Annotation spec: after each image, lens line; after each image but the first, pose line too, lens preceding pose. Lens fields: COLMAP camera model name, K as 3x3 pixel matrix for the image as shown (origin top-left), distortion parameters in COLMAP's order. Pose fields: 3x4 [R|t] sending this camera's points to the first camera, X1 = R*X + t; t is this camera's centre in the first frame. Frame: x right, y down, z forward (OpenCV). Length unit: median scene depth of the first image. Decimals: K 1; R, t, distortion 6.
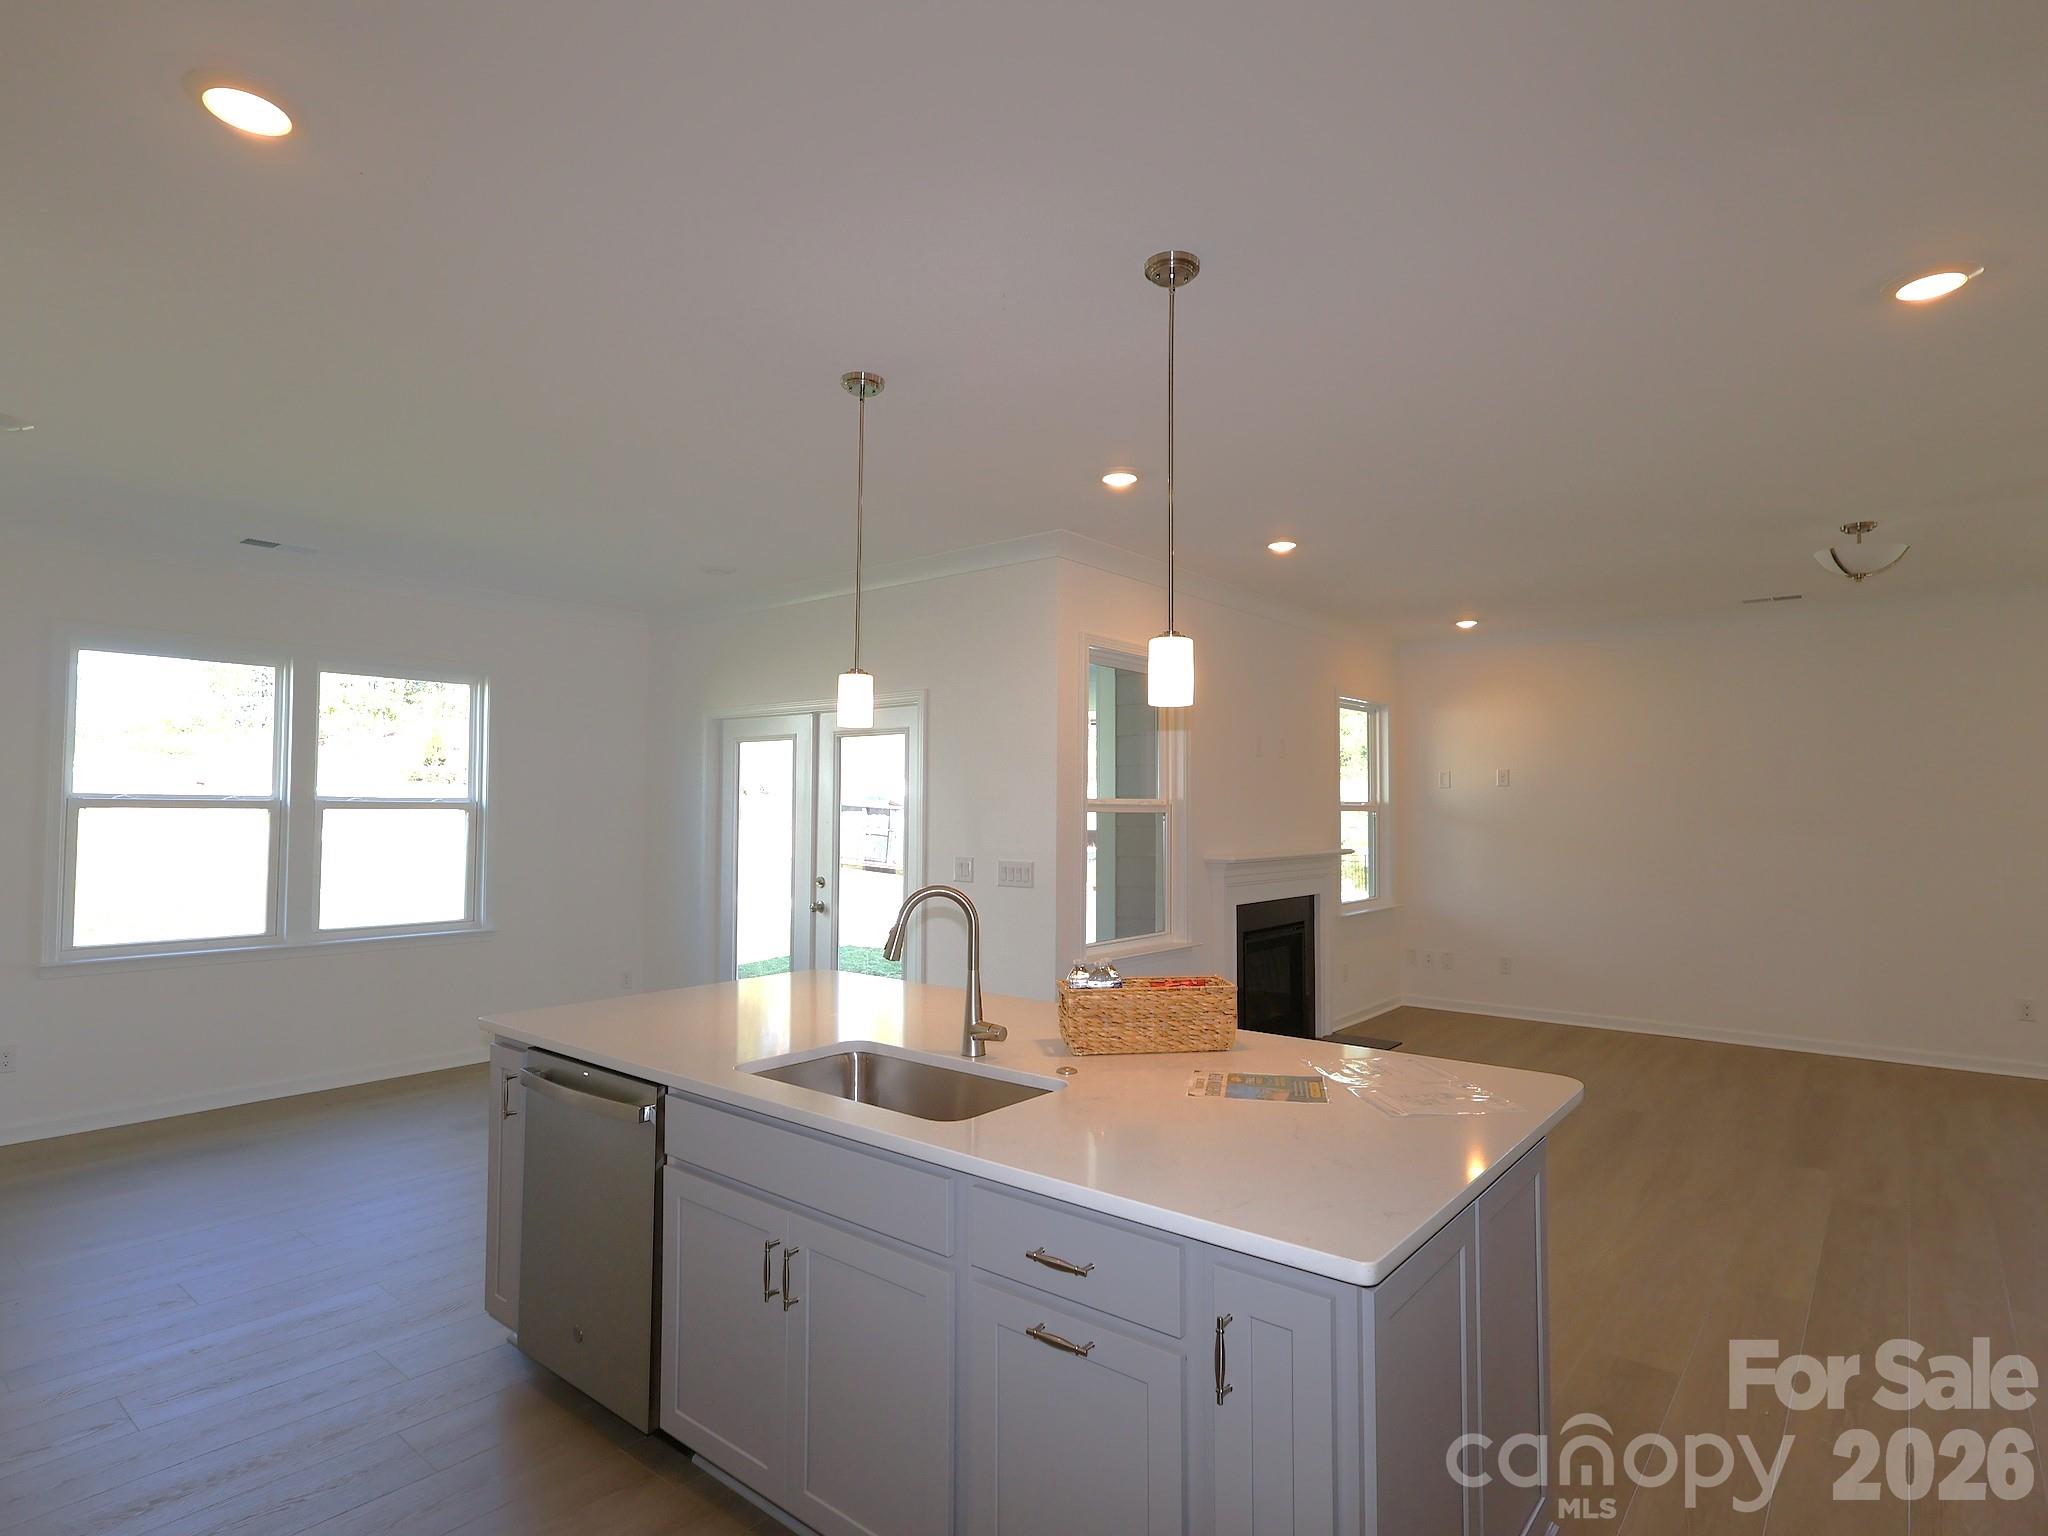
lens RADIAL K [[1081.3, 0, 1020.5], [0, 1081.3, 769.7], [0, 0, 1]] dist [0.003520, 0.000286]
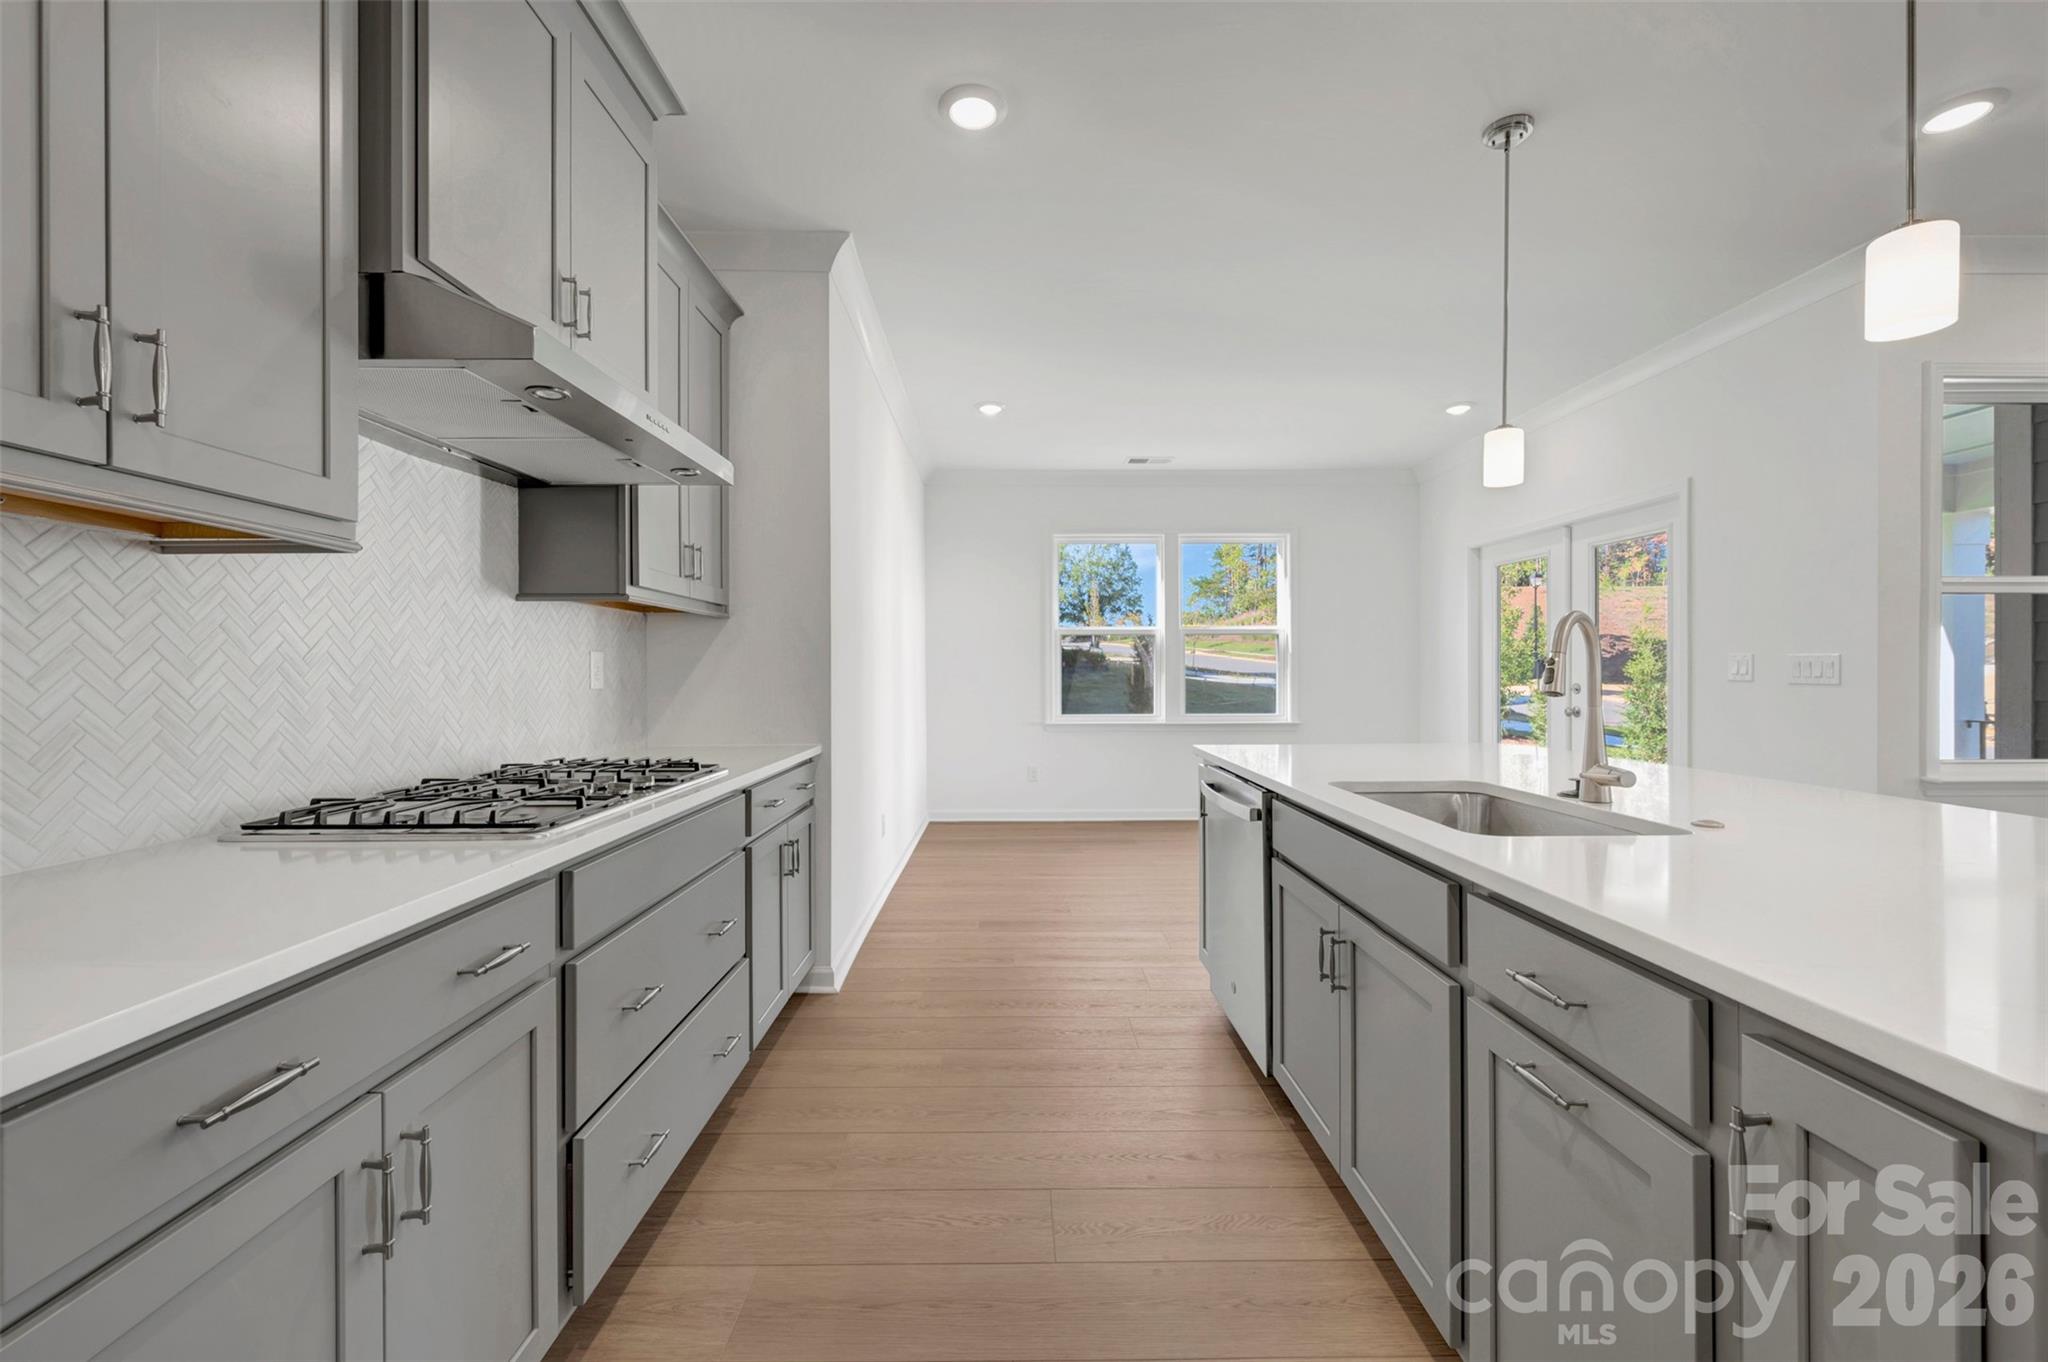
lens RADIAL K [[813.5, 0, 1023.0], [0, 813.5, 670.1], [0, 0, 1]] dist [0.000824, 0.000201]
pose [[0.651781, -0.008439, -0.758361, 0.072577], [0.037011, 0.999101, 0.020691, 0.057651], [0.757504, -0.041554, 0.651507, 0.097394]]
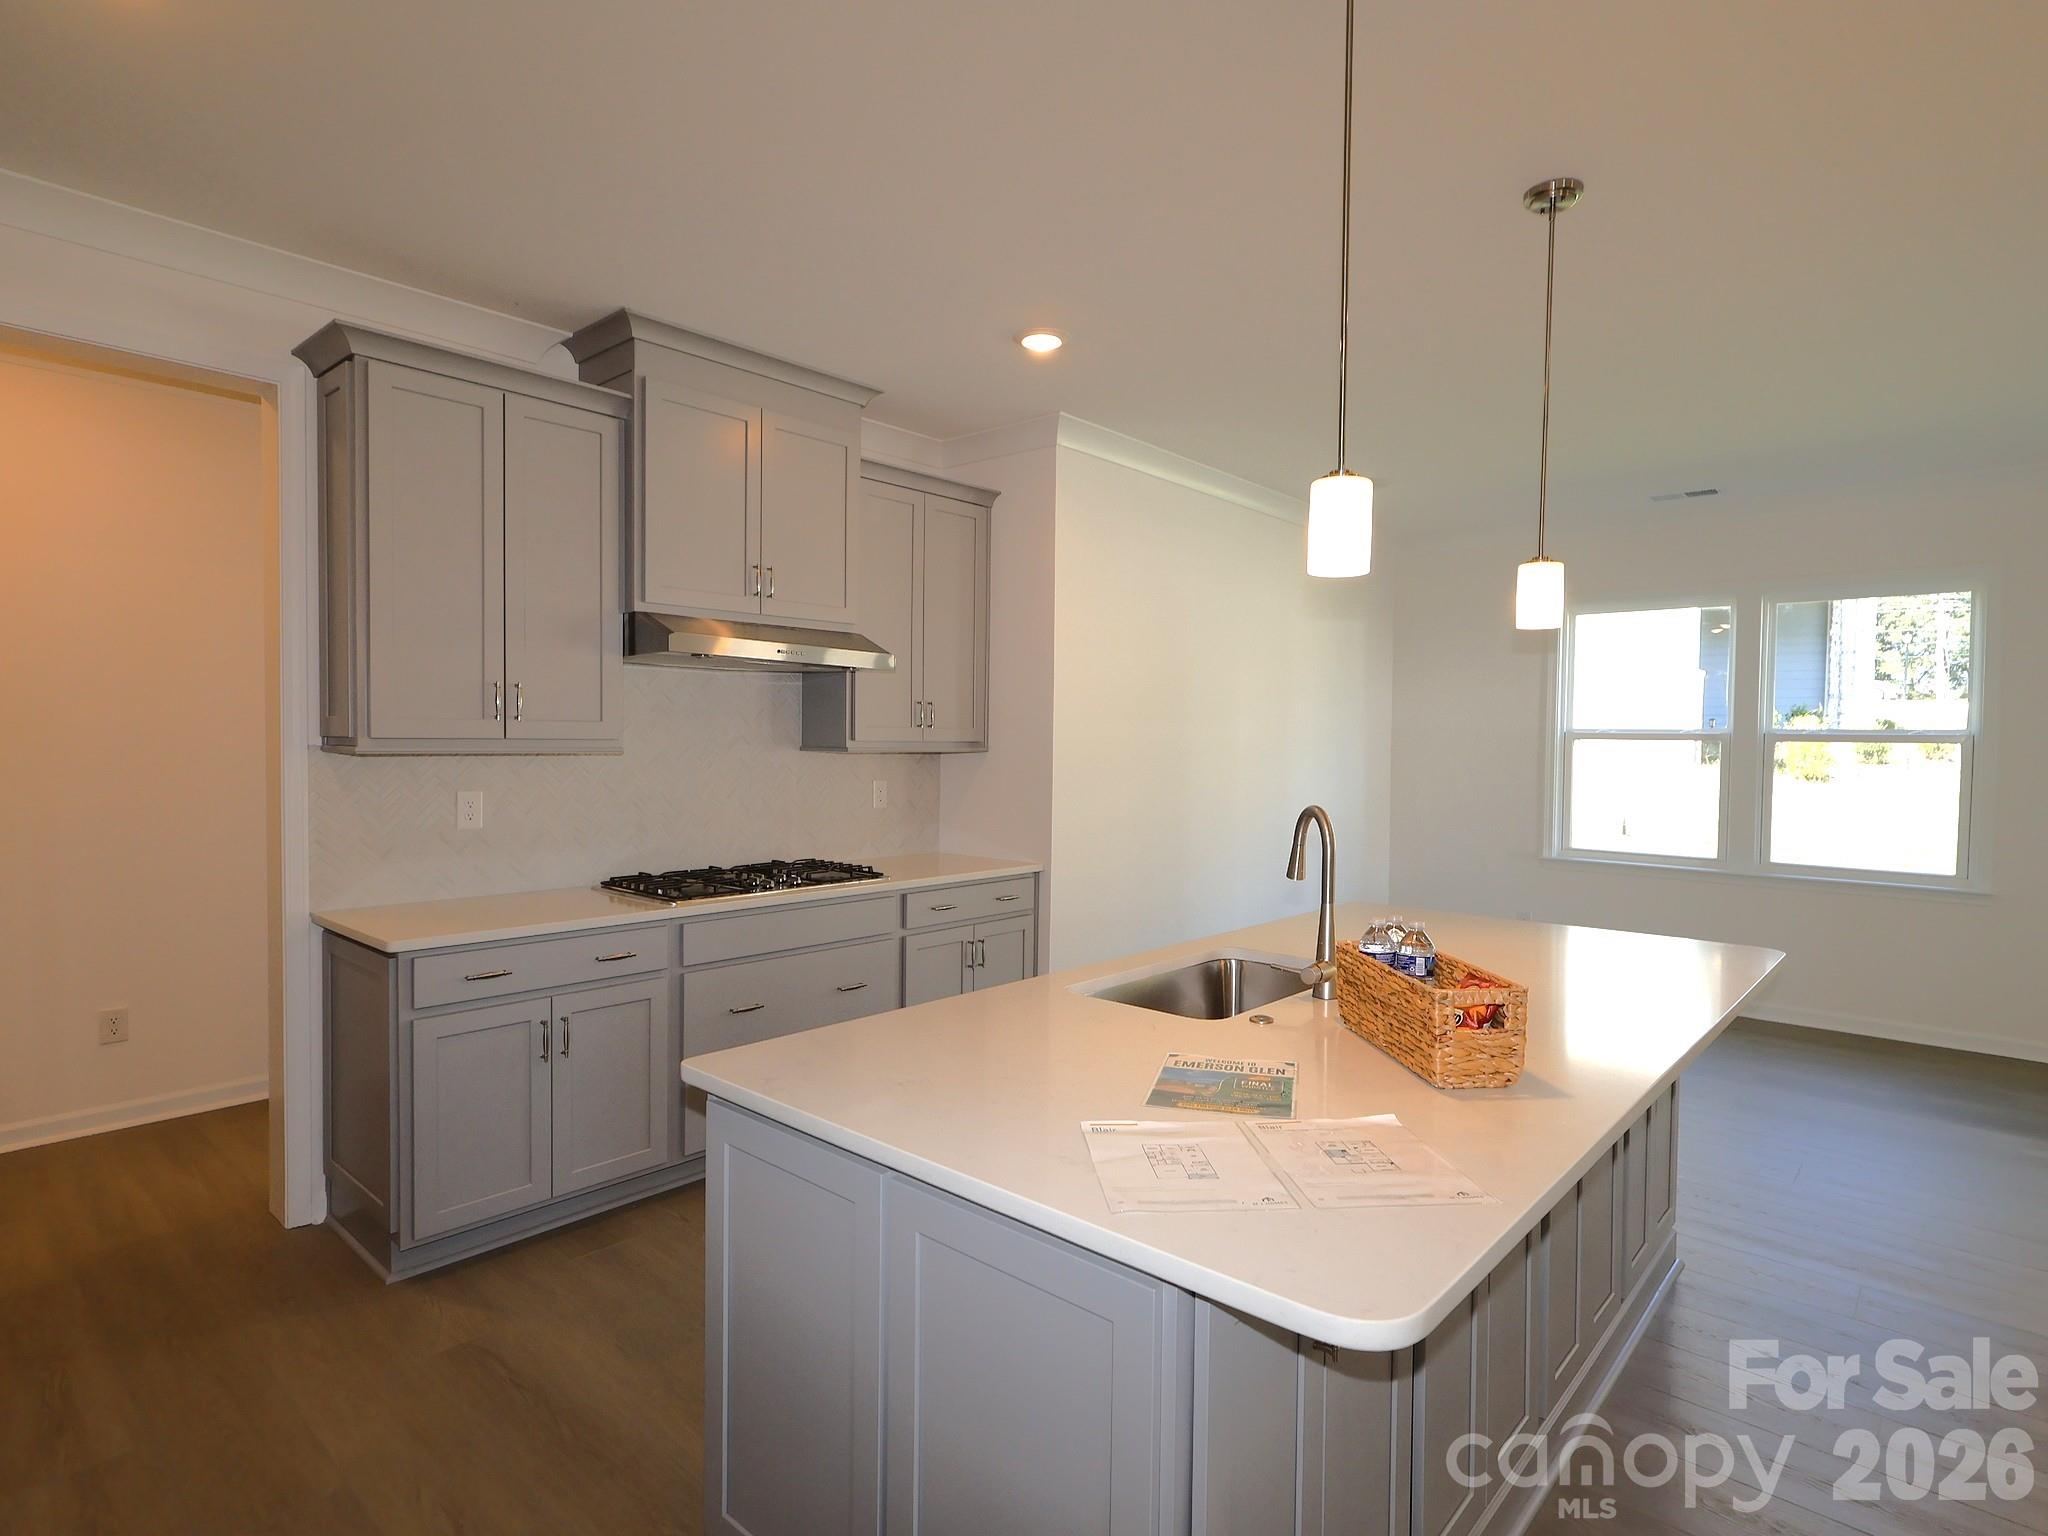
lens RADIAL K [[1081.3, 0, 1020.5], [0, 1081.3, 769.7], [0, 0, 1]] dist [0.003520, 0.000286]
pose [[-0.034780, 0.021770, -0.999158, 0.399717], [0.027876, 0.999395, 0.020805, 0.023665], [0.999006, -0.027129, -0.035366, 0.369232]]
